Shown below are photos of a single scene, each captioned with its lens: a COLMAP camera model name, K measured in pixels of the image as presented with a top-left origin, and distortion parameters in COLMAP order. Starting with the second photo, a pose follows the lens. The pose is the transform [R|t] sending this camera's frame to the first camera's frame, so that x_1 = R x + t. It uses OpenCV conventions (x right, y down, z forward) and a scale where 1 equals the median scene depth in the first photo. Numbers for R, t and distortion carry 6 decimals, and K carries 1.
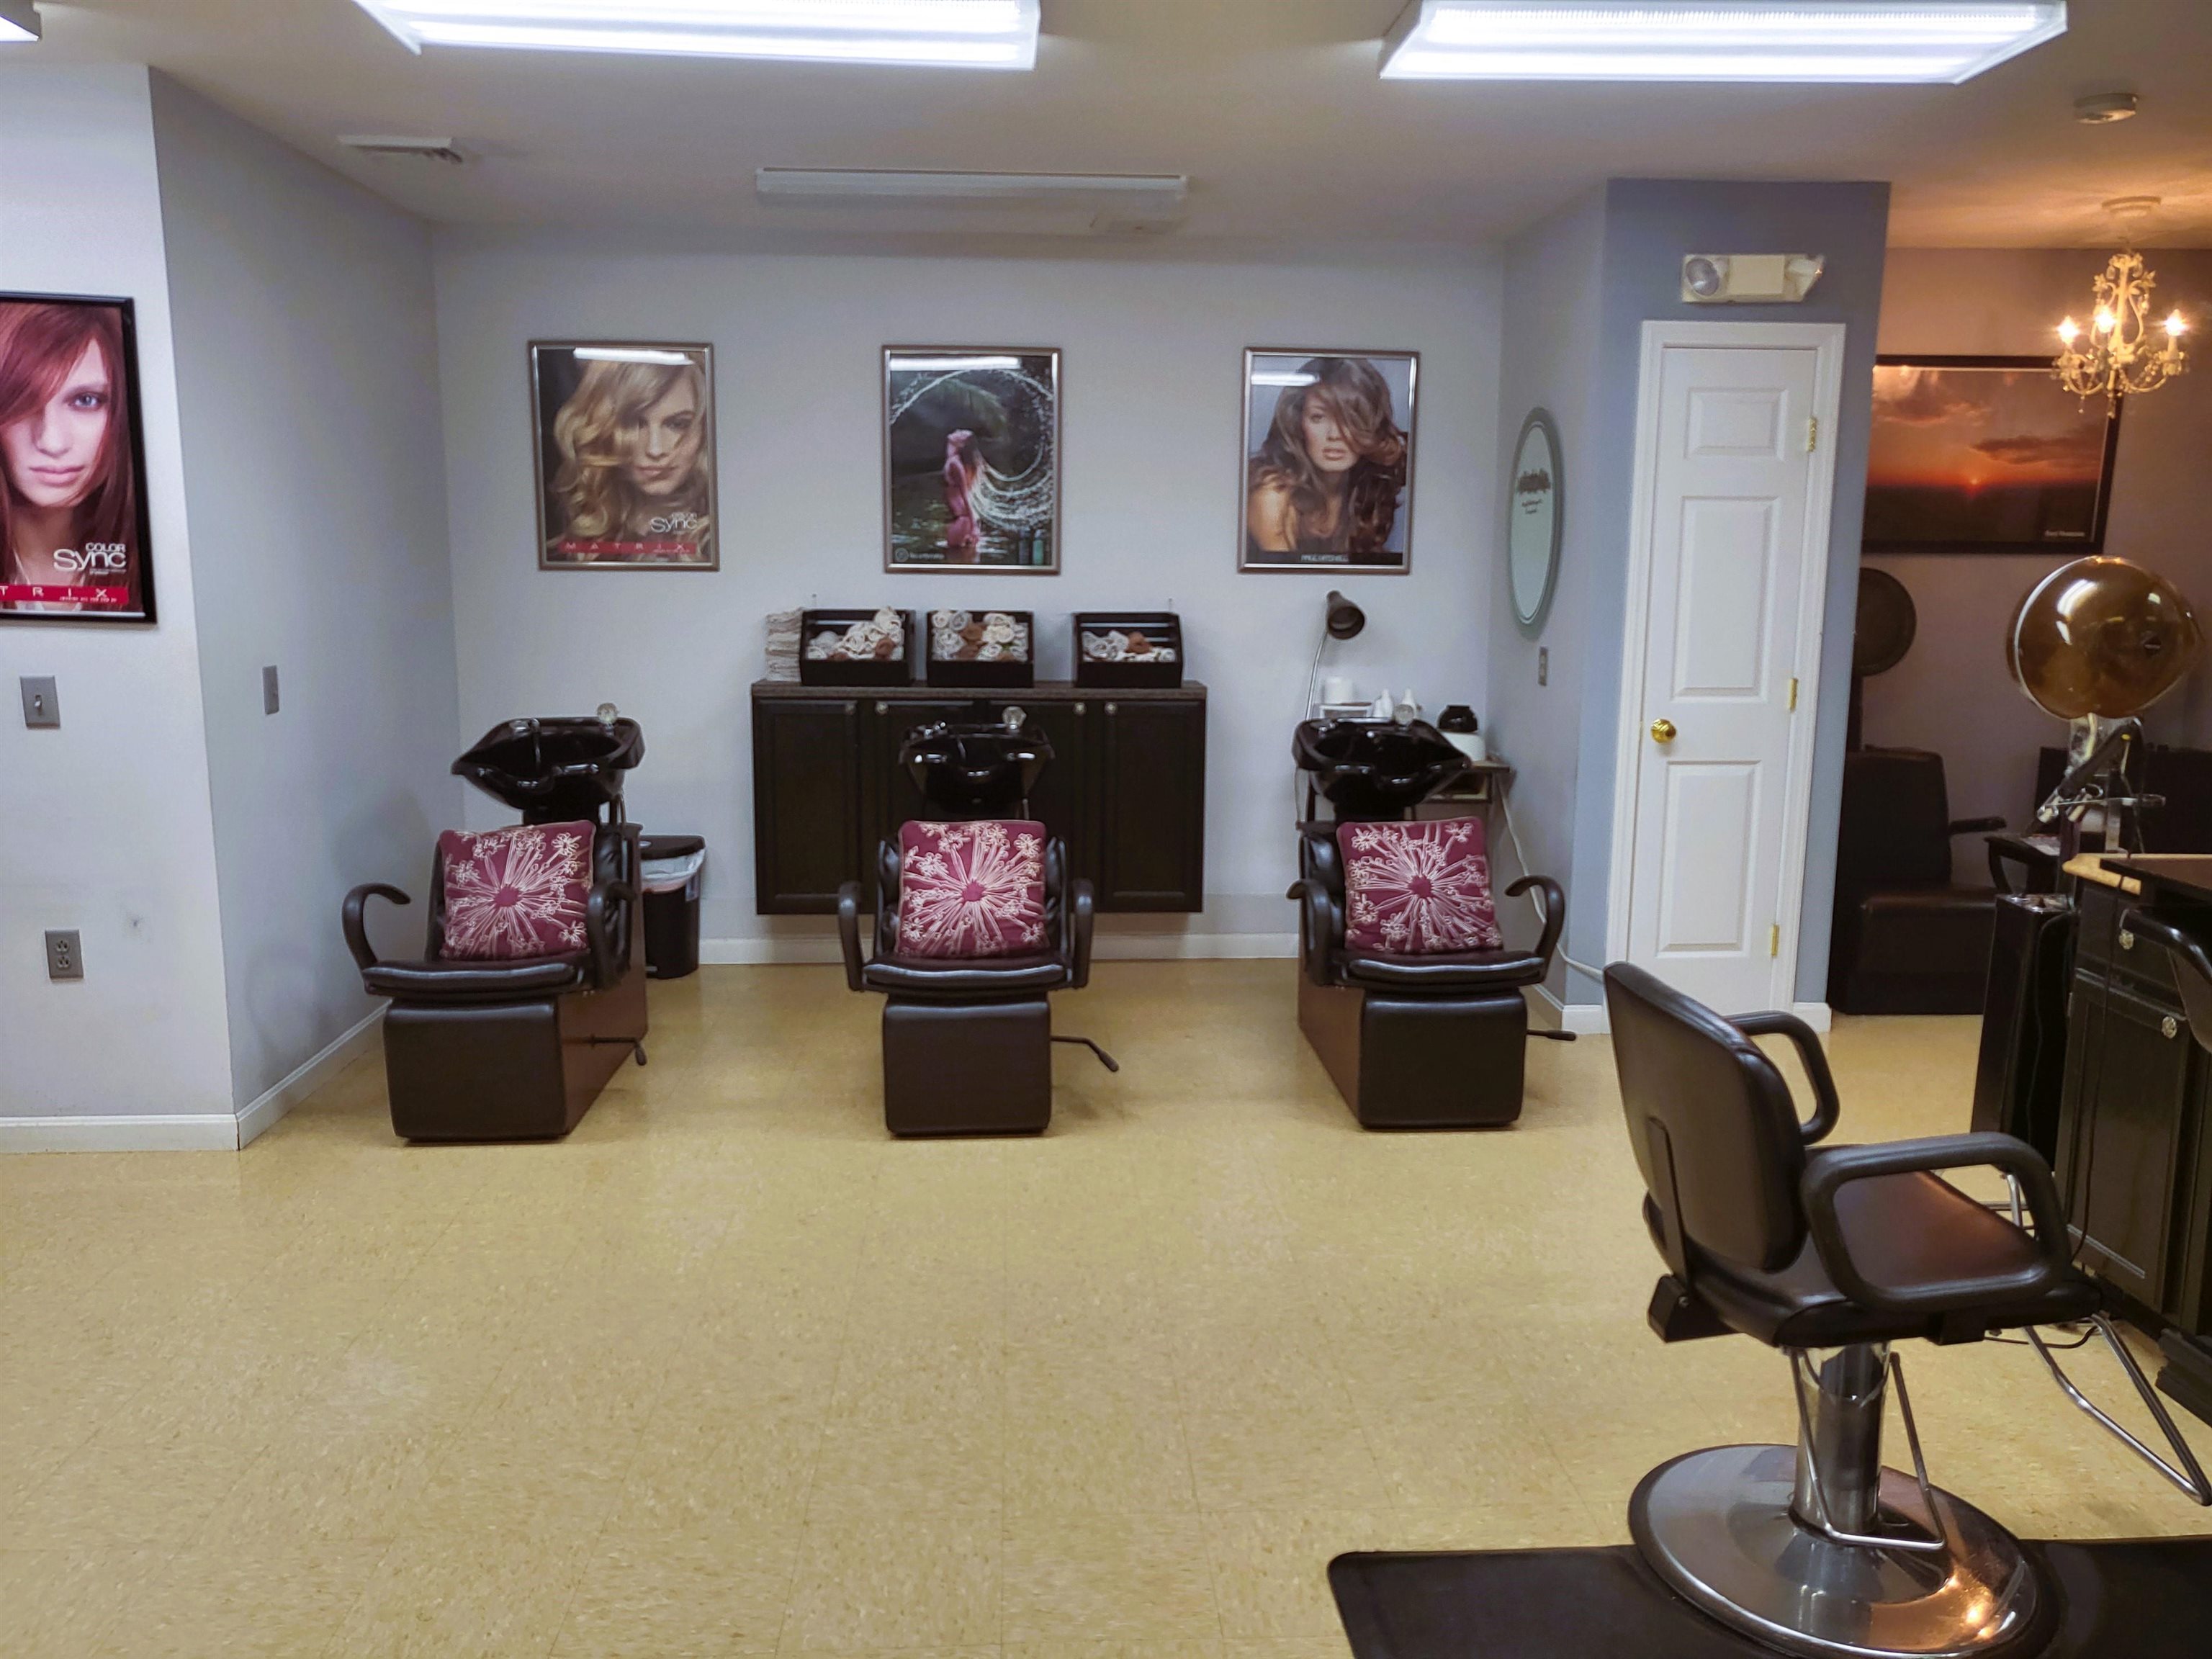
lens RADIAL K [[1707.3, 0, 1111.5], [0, 1707.3, 804.0], [0, 0, 1]] dist [0.026694, 0.008861]
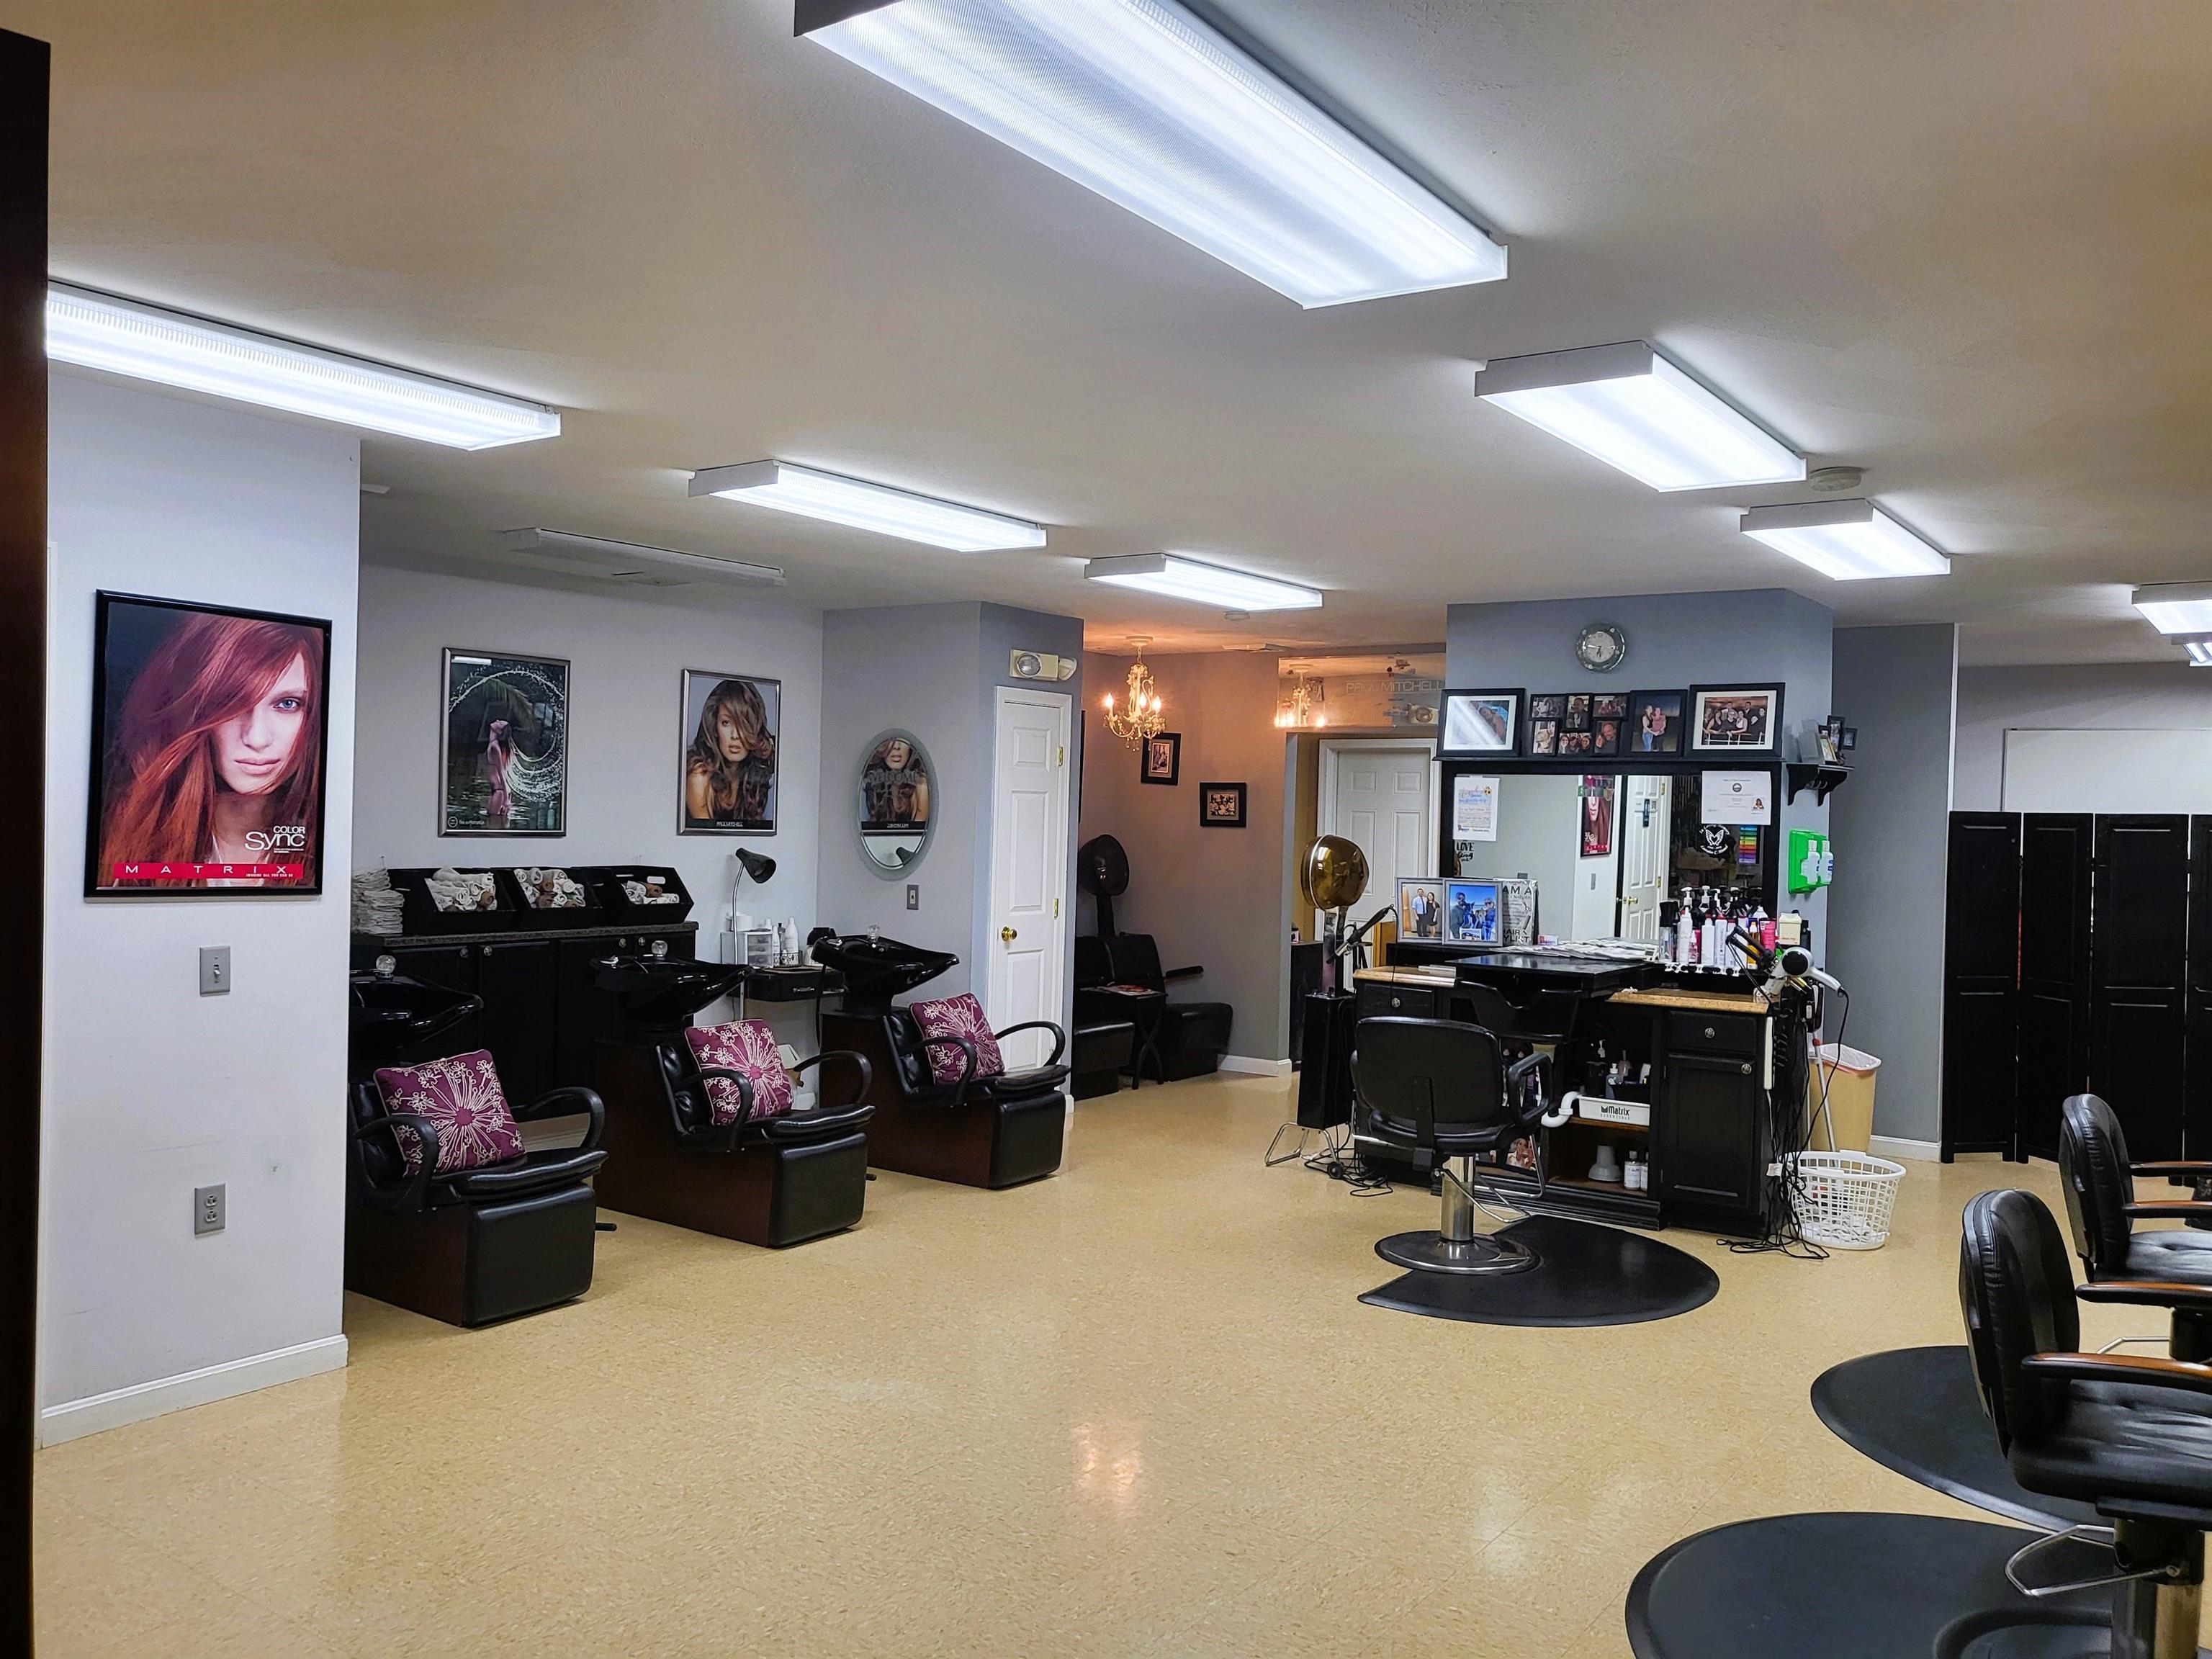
lens RADIAL K [[1707.3, 0, 1111.5], [0, 1707.3, 804.0], [0, 0, 1]] dist [0.026694, 0.008861]
pose [[0.632175, 0.009299, 0.774770, -0.780990], [0.098067, 0.990927, -0.091910, -0.005635], [-0.768595, 0.134083, 0.625527, -0.088605]]
